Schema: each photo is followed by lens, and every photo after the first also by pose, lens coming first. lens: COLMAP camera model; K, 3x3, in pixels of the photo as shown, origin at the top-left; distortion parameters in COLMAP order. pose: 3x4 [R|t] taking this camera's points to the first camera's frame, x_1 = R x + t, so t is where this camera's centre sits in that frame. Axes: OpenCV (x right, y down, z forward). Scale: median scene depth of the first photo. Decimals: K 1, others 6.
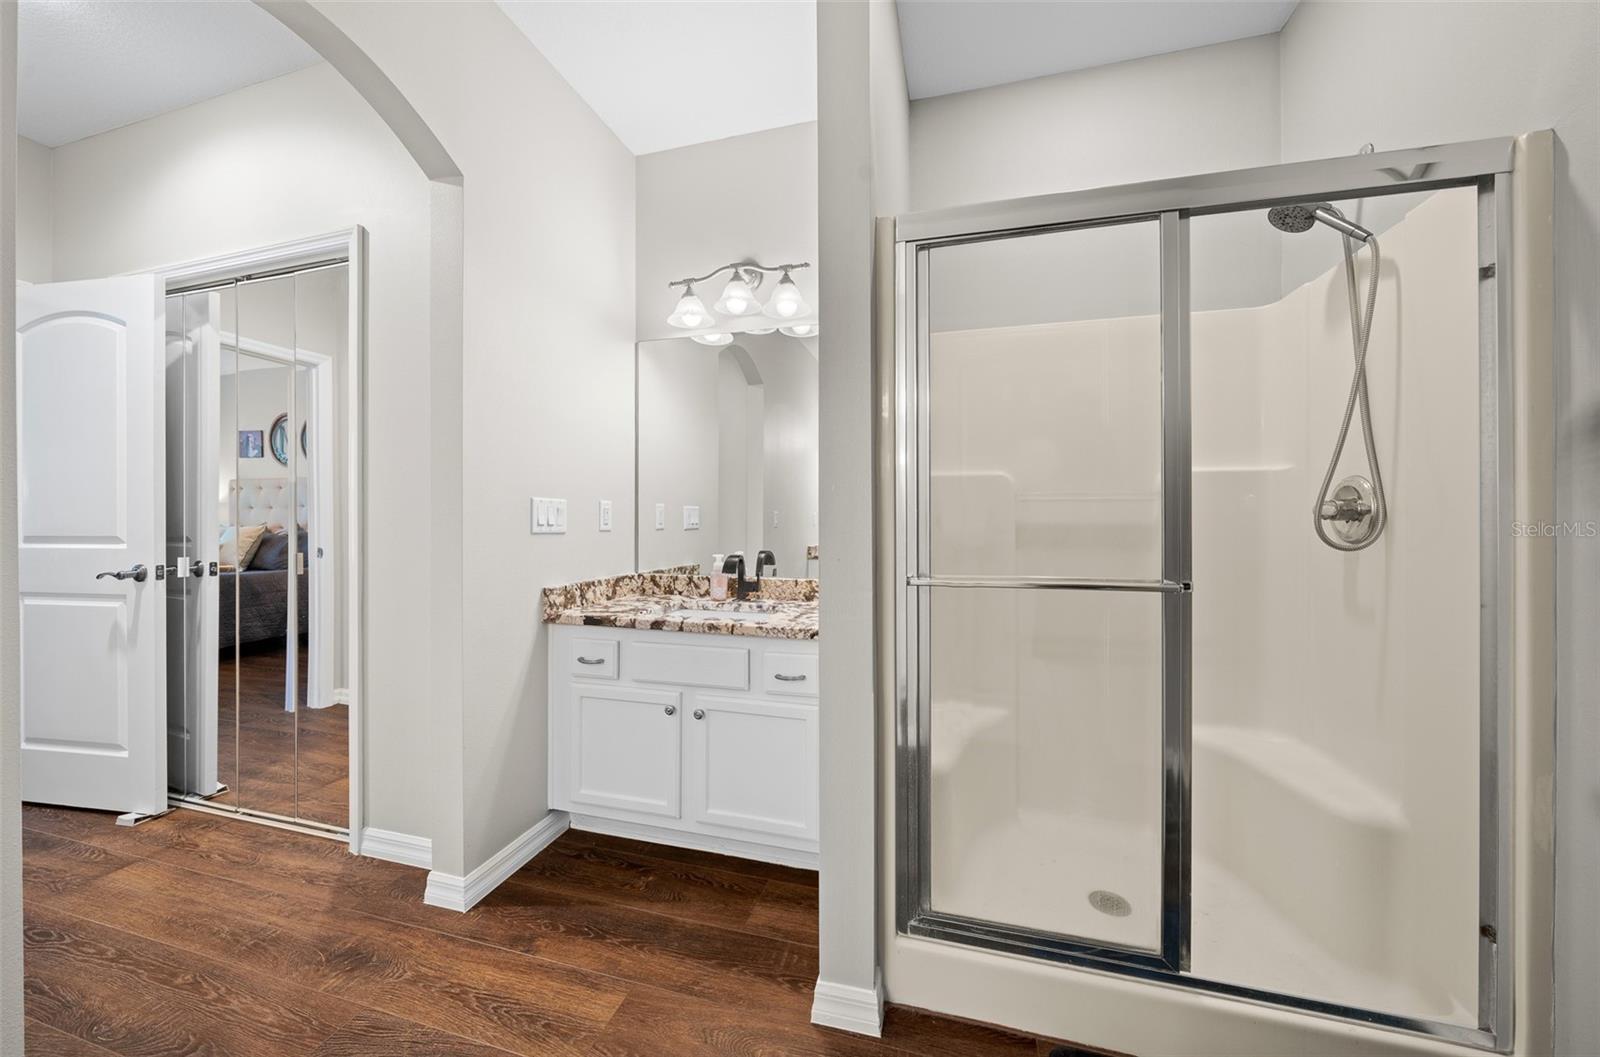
lens RADIAL K [[556.9, 0, 805.3], [0, 556.9, 516.8], [0, 0, 1]] dist [0.009702, -0.000028]
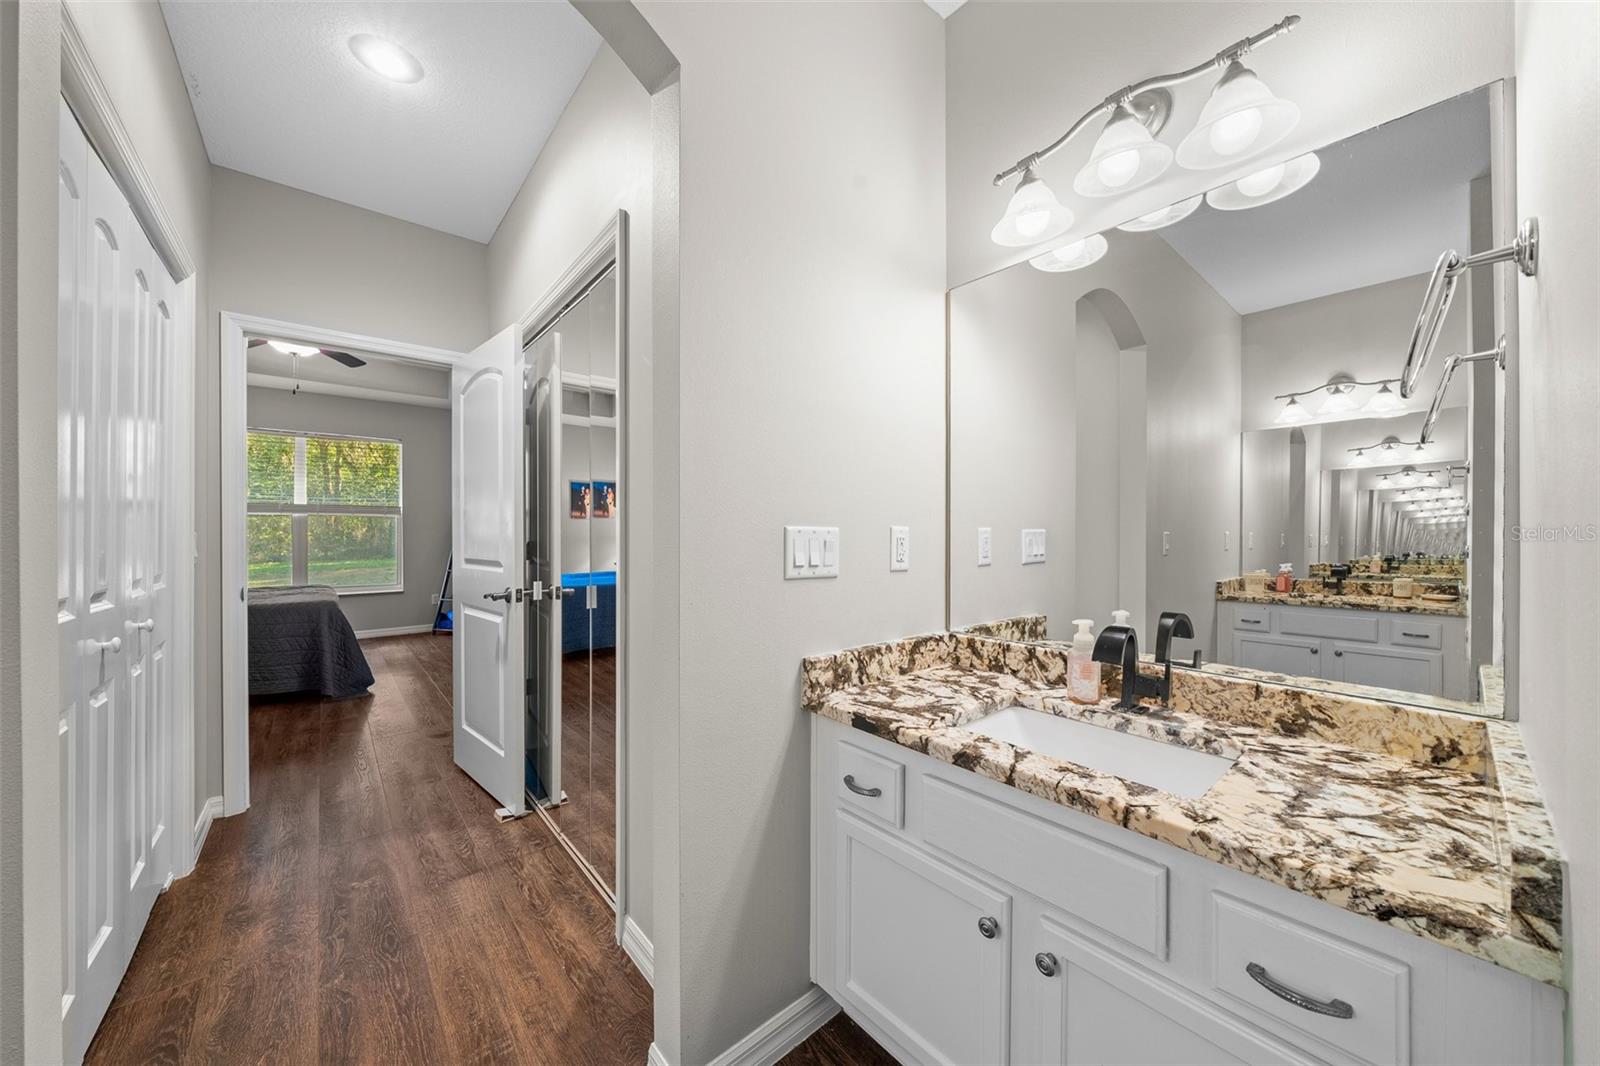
lens RADIAL K [[558.4, 0, 799.0], [0, 558.4, 530.5], [0, 0, 1]] dist [-0.011692, -0.000106]
pose [[0.823813, -0.000364, -0.566861, -0.076831], [0.002167, 0.999995, 0.002508, -0.027415], [0.566857, -0.003294, 0.823809, 0.388731]]
